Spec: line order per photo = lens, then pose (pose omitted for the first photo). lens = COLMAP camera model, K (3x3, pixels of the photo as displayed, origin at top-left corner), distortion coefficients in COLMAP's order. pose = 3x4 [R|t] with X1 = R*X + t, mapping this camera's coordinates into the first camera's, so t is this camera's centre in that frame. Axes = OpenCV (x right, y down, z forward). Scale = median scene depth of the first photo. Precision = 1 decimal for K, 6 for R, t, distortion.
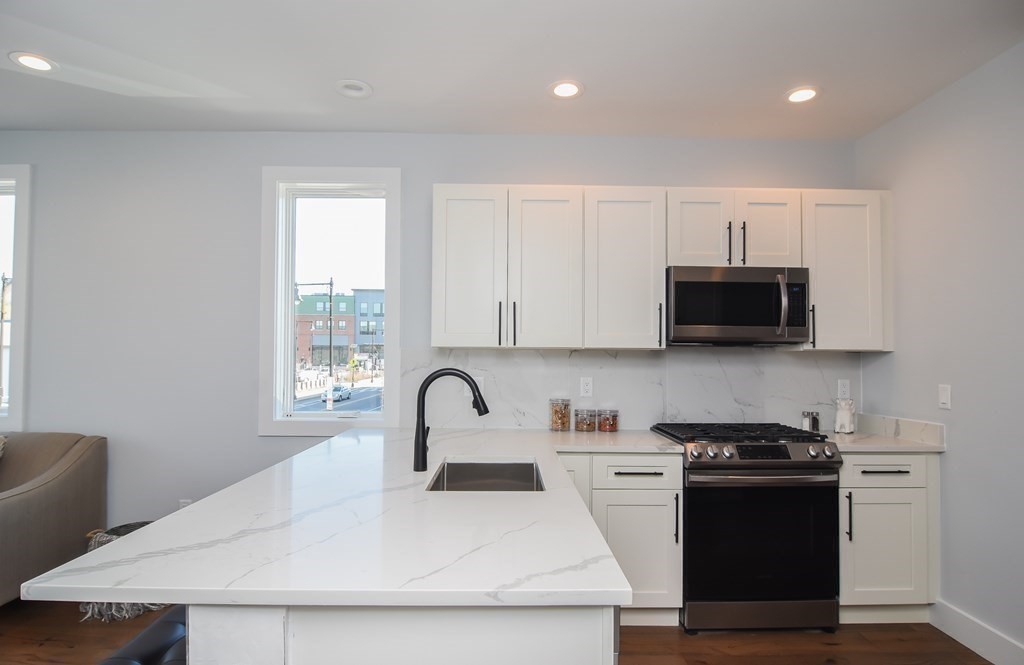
lens RADIAL K [[548.6, 0, 511.5], [0, 548.6, 340.5], [0, 0, 1]] dist [-0.014901, -0.004989]
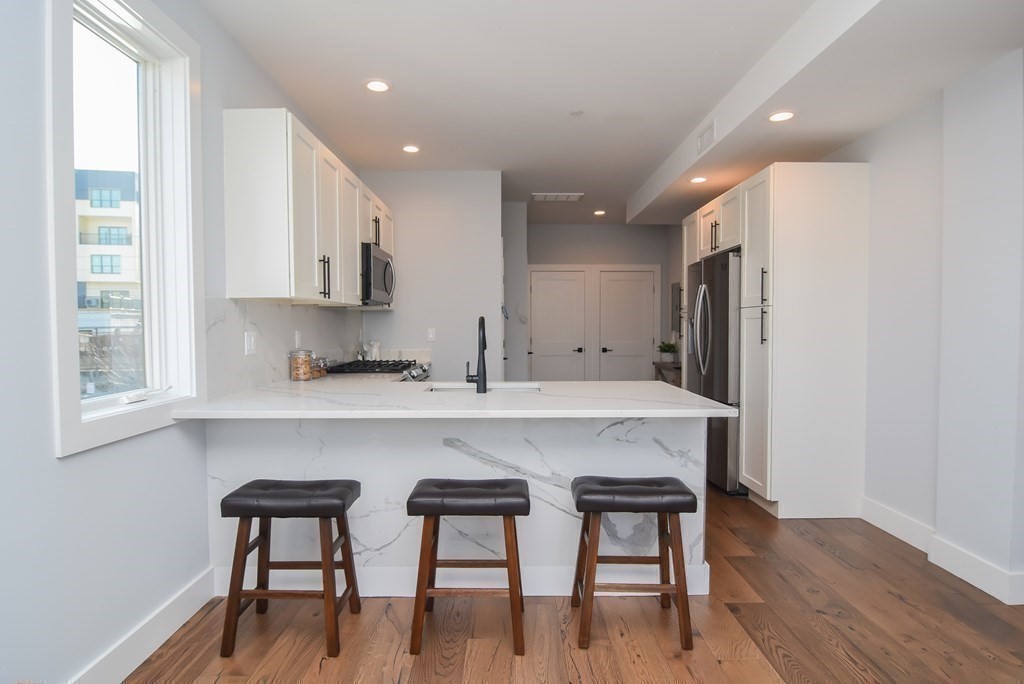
lens RADIAL K [[564.6, 0, 505.3], [0, 564.6, 339.7], [0, 0, 1]] dist [-0.007699, -0.001725]
pose [[0.007201, -0.034701, 0.999372, -1.014893], [-0.026976, 0.999027, 0.034884, 0.044501], [-0.999610, -0.027210, 0.006258, 0.668515]]
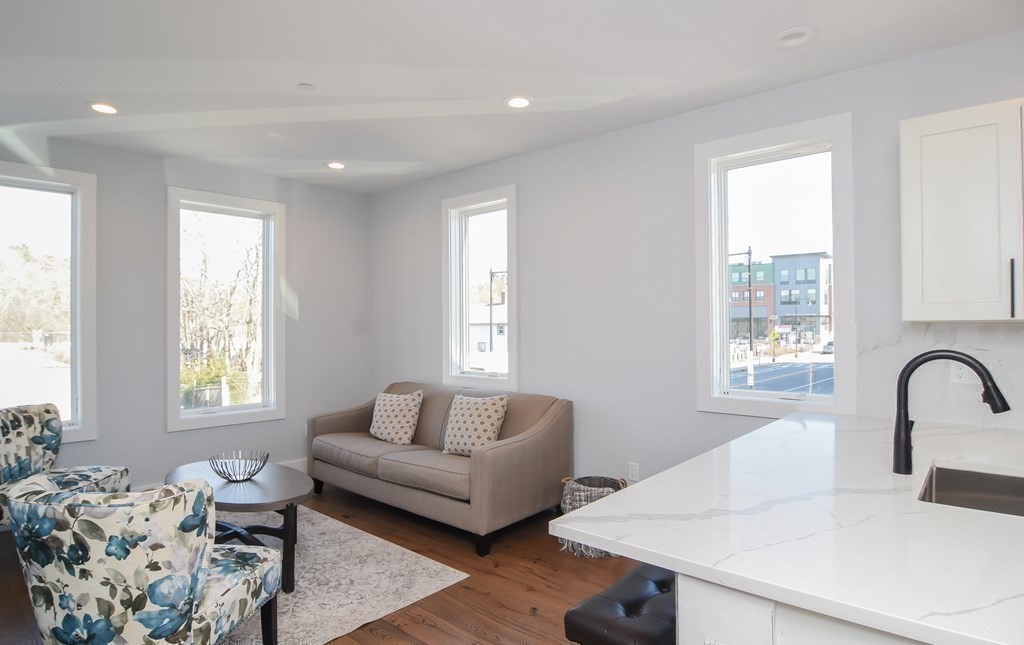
lens RADIAL K [[558.6, 0, 507.7], [0, 558.6, 324.8], [0, 0, 1]] dist [-0.013614, -0.005506]
pose [[0.747888, -0.013156, -0.663695, -0.037196], [0.027221, 0.999570, 0.010860, -0.007867], [0.663267, -0.026188, 0.747925, -0.010264]]
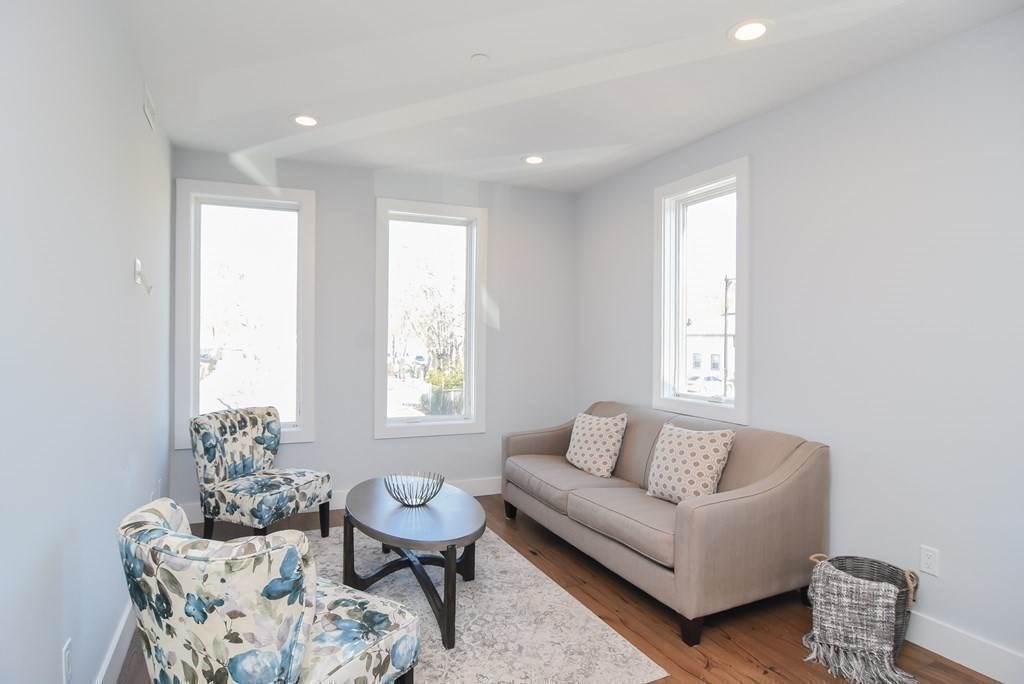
lens RADIAL K [[549.6, 0, 510.4], [0, 549.6, 338.8], [0, 0, 1]] dist [-0.009945, -0.008382]
pose [[0.424703, -0.000393, -0.905333, -0.188070], [0.019578, 0.999770, 0.008750, -0.009465], [0.905121, -0.021441, 0.424613, 0.191342]]
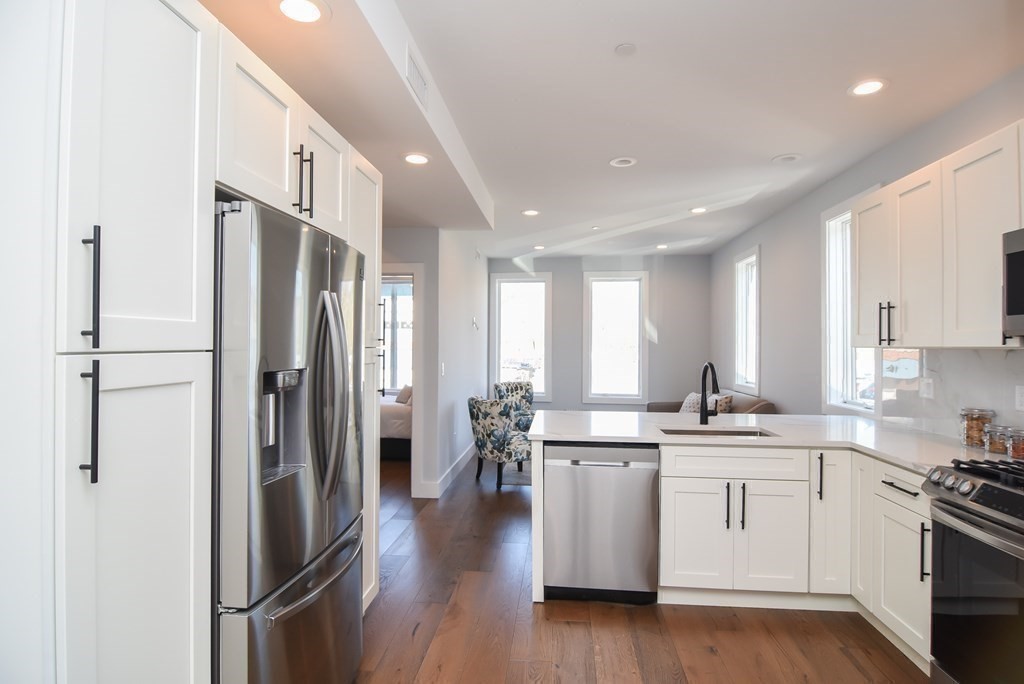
lens RADIAL K [[549.6, 0, 507.7], [0, 549.6, 340.4], [0, 0, 1]] dist [-0.009945, -0.008382]
pose [[-0.110026, -0.019492, -0.993738, 1.069379], [0.018958, 0.999585, -0.021706, 0.008264], [0.993748, -0.021227, -0.109611, 0.420564]]
